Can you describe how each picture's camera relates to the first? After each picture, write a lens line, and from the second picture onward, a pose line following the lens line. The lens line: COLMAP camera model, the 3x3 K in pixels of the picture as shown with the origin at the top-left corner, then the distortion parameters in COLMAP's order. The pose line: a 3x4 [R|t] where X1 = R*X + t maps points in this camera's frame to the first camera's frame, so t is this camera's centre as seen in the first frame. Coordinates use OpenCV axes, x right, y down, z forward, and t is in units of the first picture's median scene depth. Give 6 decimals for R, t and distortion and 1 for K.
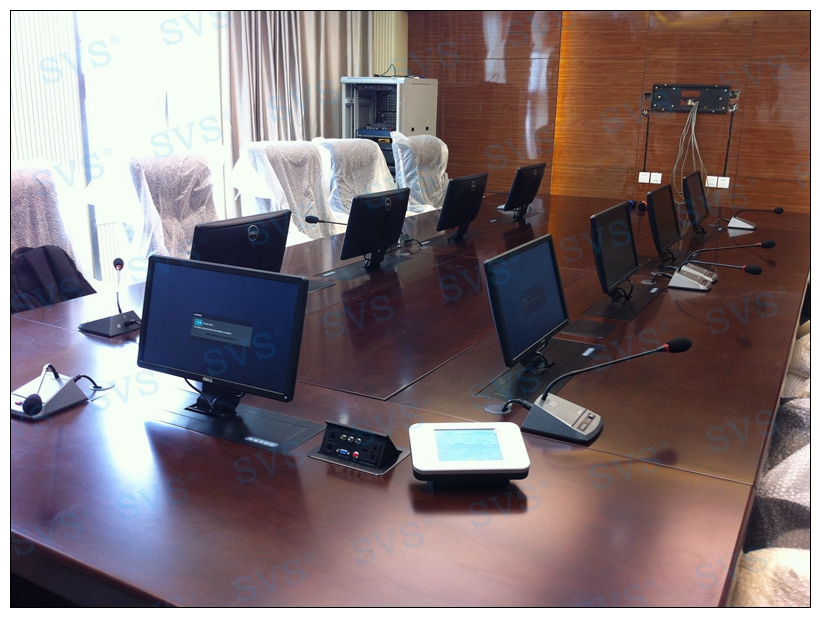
lens RADIAL K [[773.3, 0, 413.5], [0, 773.3, 310.4], [0, 0, 1]] dist [-0.000197, -0.191037]
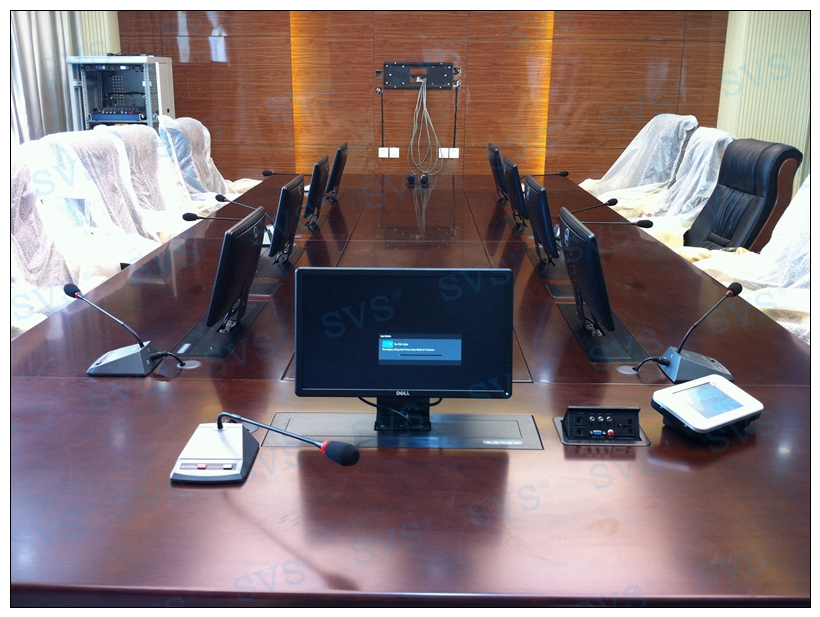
lens RADIAL K [[773.3, 0, 413.5], [0, 773.3, 310.4], [0, 0, 1]] dist [-0.000197, -0.191037]
pose [[0.884288, -0.135393, 0.446882, -0.170202], [0.122528, 0.990785, 0.057725, -0.015390], [-0.450579, 0.003710, 0.892729, 0.044113]]
